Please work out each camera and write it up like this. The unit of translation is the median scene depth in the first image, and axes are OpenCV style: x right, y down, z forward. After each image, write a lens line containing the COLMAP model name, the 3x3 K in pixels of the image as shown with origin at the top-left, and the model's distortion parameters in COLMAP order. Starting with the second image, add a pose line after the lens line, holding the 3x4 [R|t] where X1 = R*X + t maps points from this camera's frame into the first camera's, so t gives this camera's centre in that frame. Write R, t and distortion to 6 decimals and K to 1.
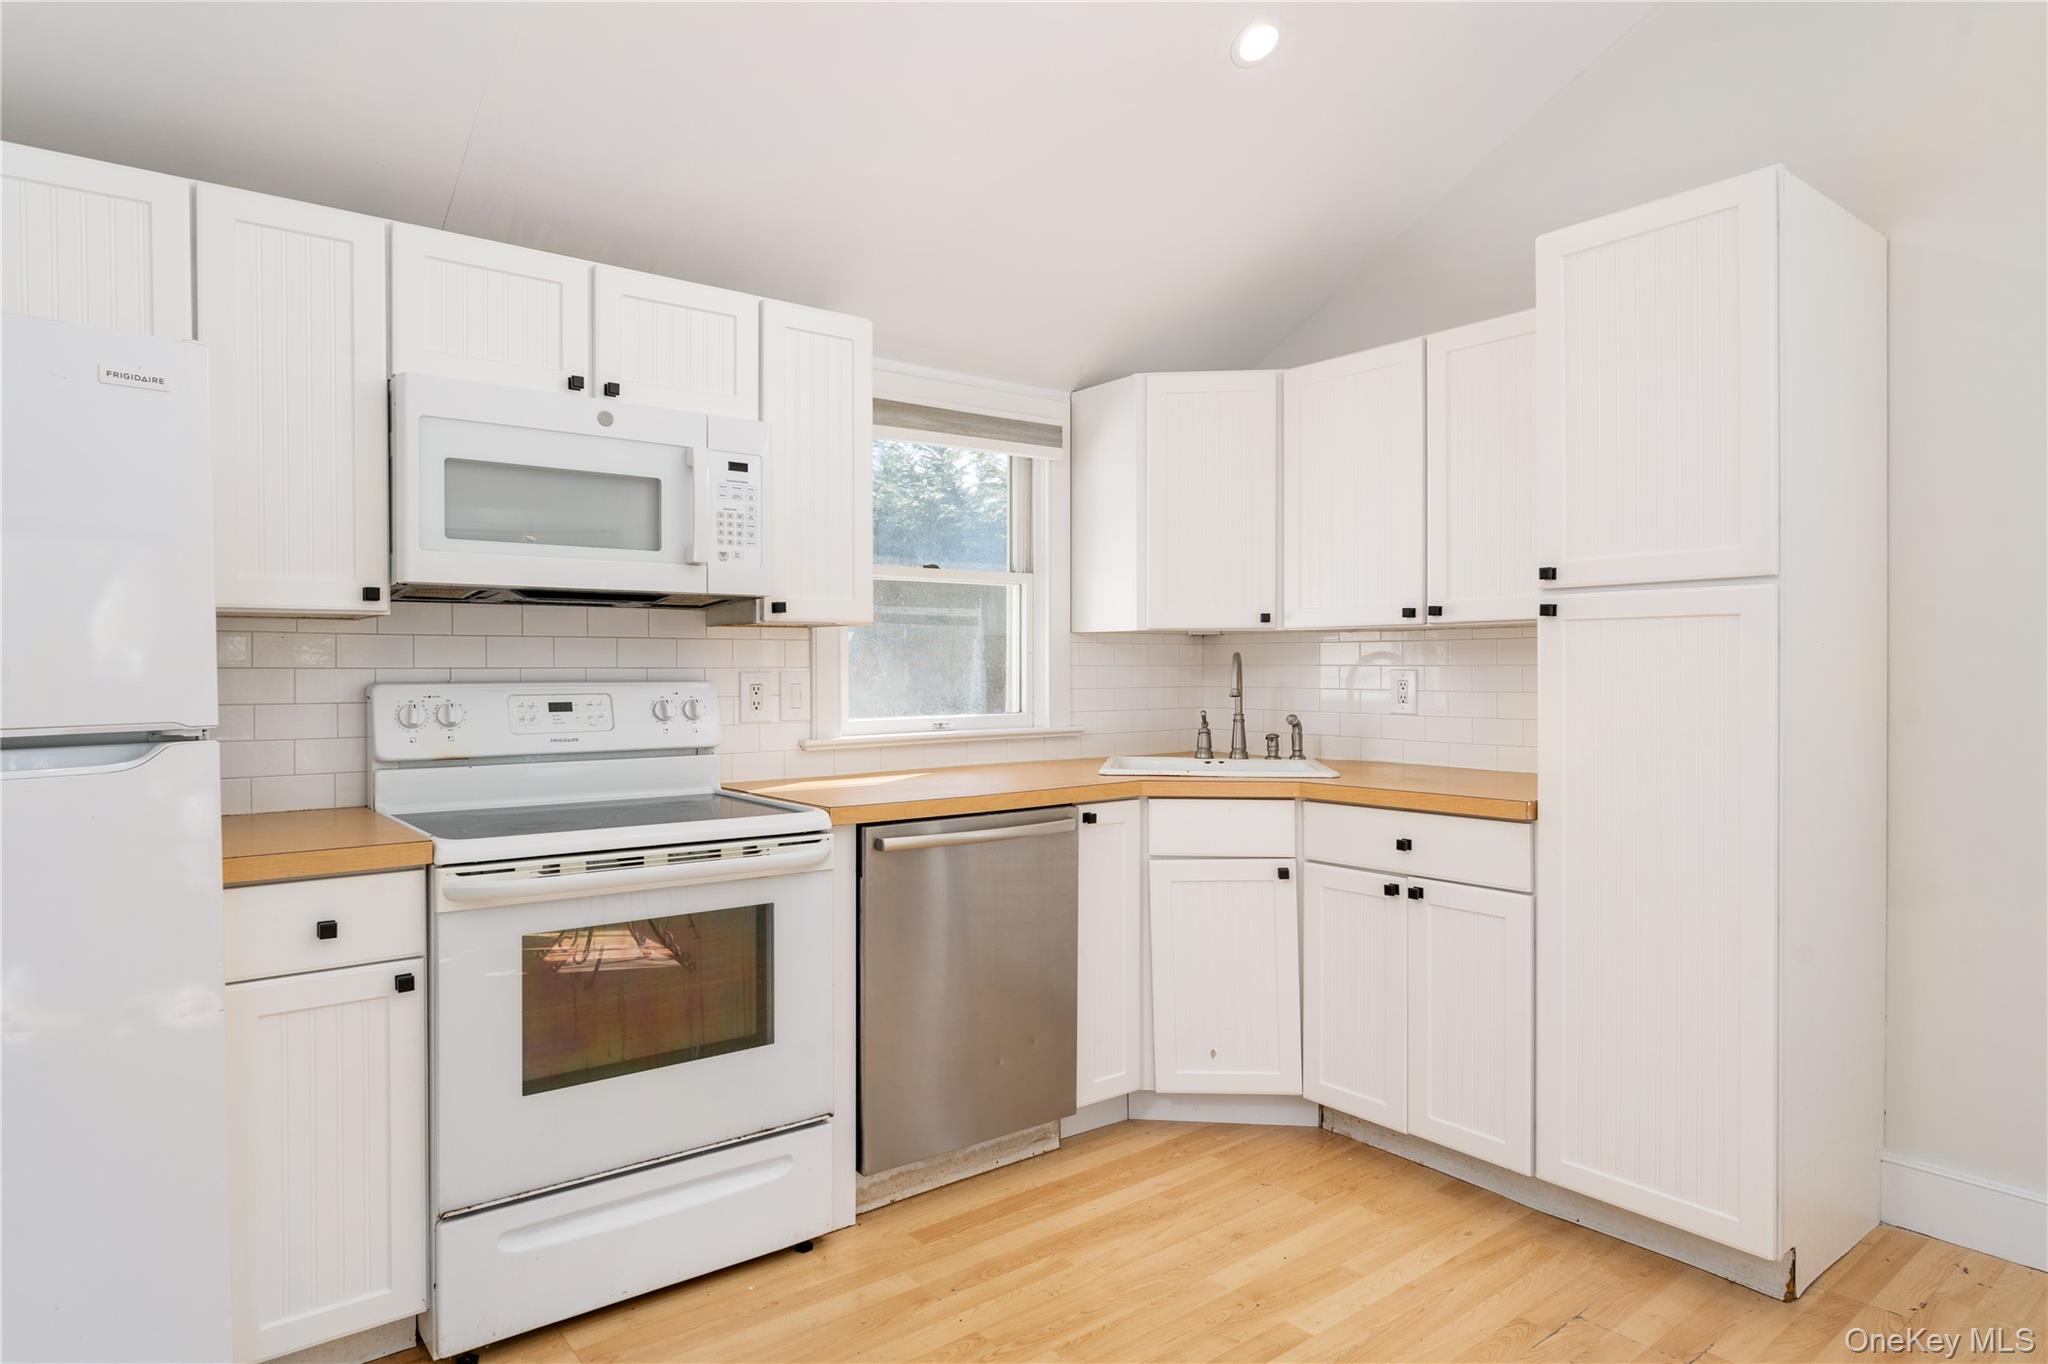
lens RADIAL K [[1165.3, 0, 1024.0], [0, 1165.3, 682.0], [0, 0, 1]] dist [0.001570, 0.000244]
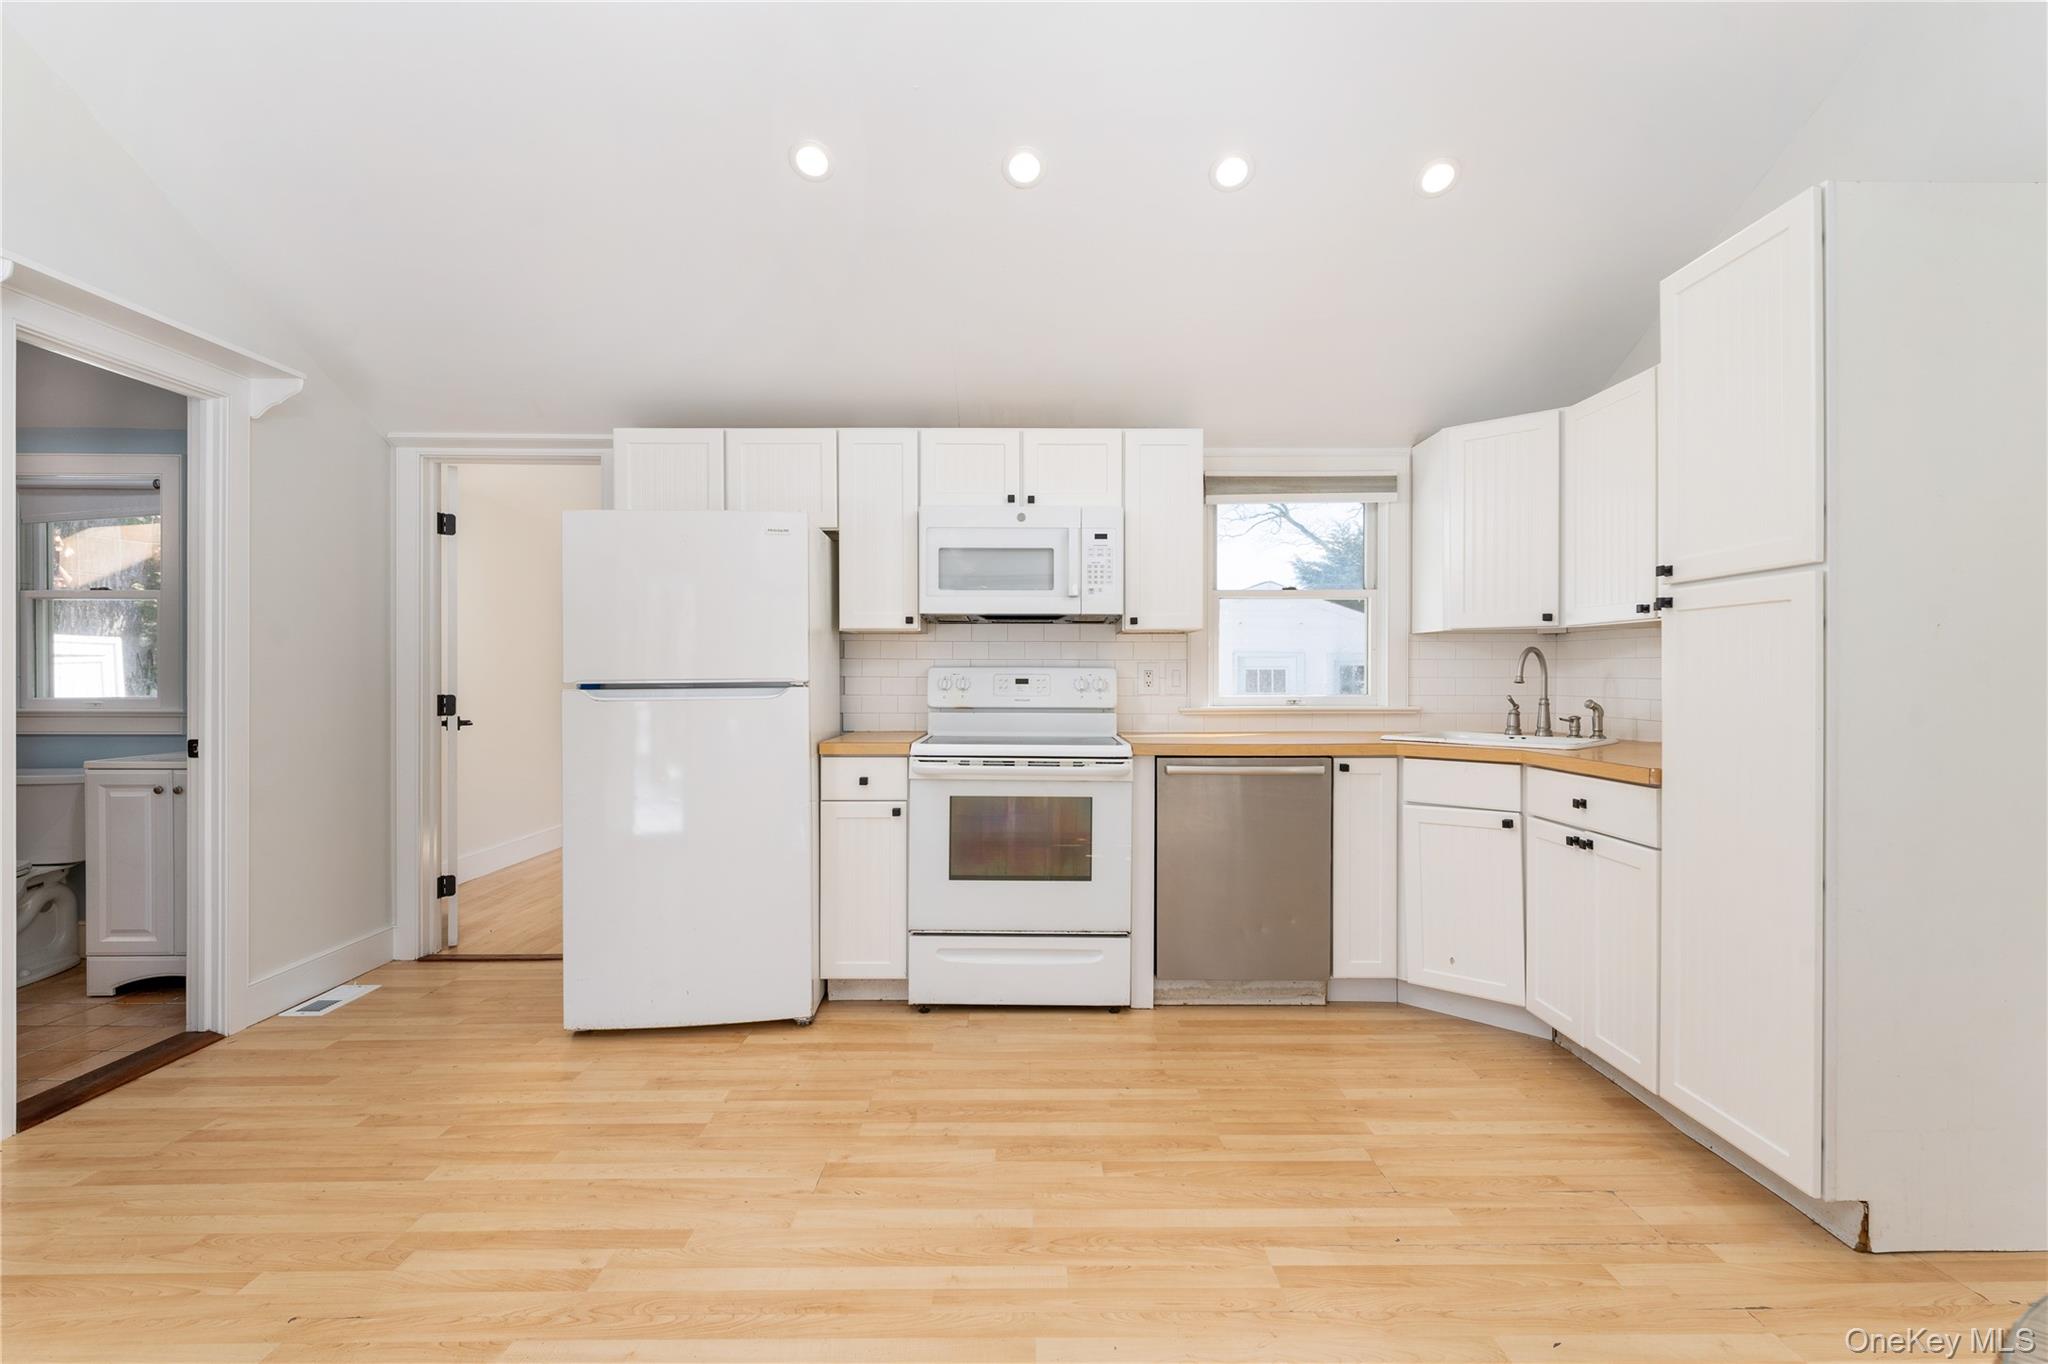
lens RADIAL K [[942.1, 0, 1038.9], [0, 942.1, 680.9], [0, 0, 1]] dist [0.001108, 0.000058]
pose [[0.792182, 0.008393, -0.610227, 0.505254], [-0.011712, 0.999930, -0.001452, 0.023340], [0.610173, 0.008297, 0.792225, -0.110986]]
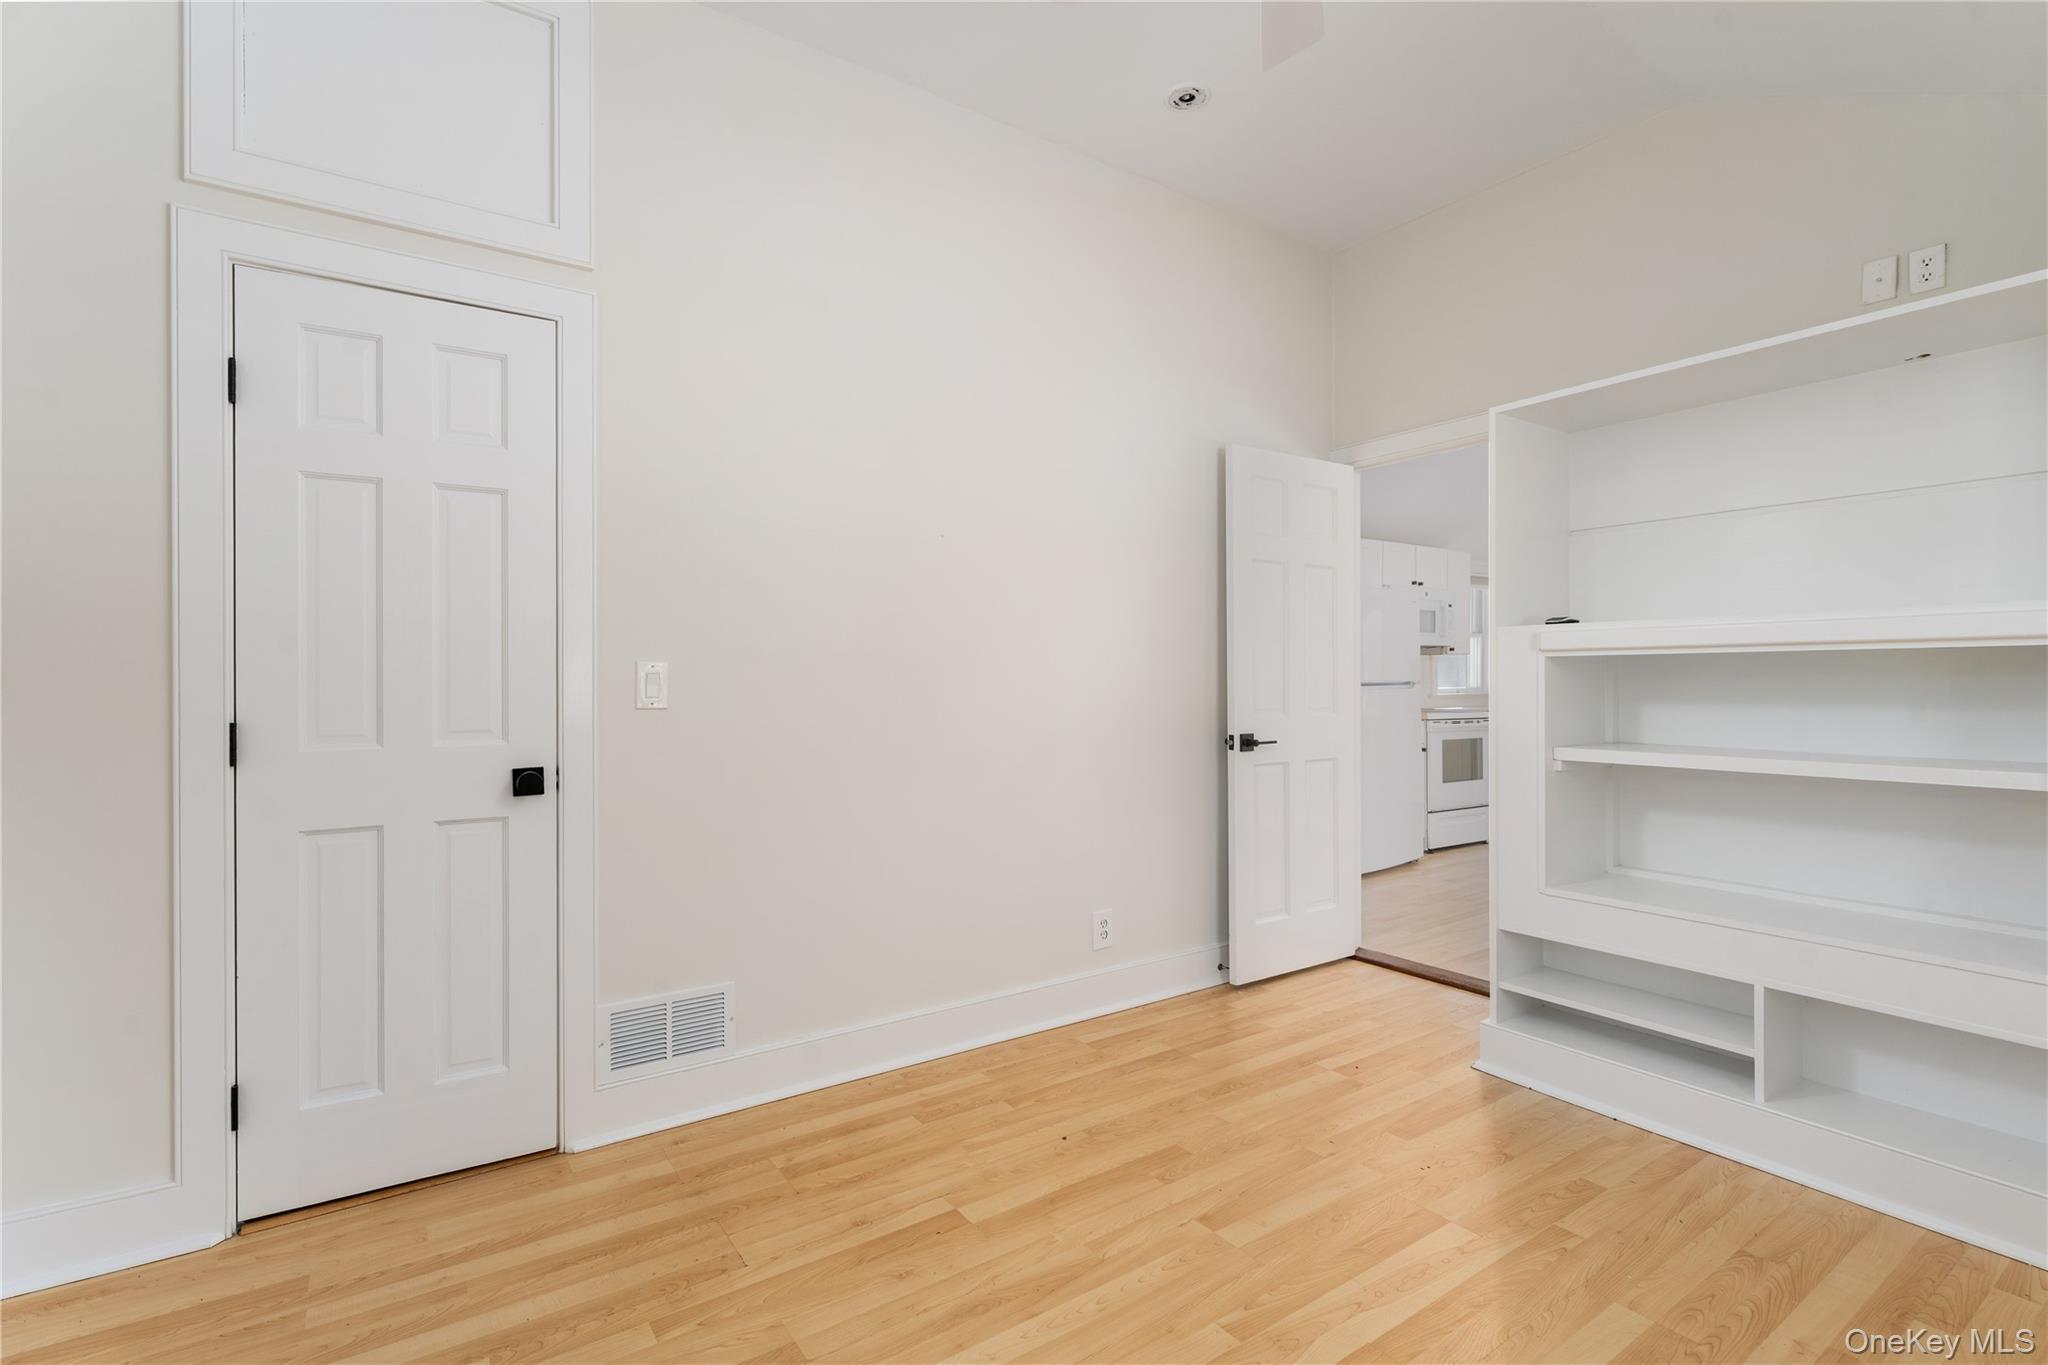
lens RADIAL K [[980.9, 0, 1024.0], [0, 980.9, 682.5], [0, 0, 1]] dist [-0.000892, -0.000038]
pose [[0.997738, 0.000901, -0.067213, -1.248073], [-0.001070, 0.999996, -0.002473, 0.050193], [0.067211, 0.002540, 0.997736, -1.701795]]
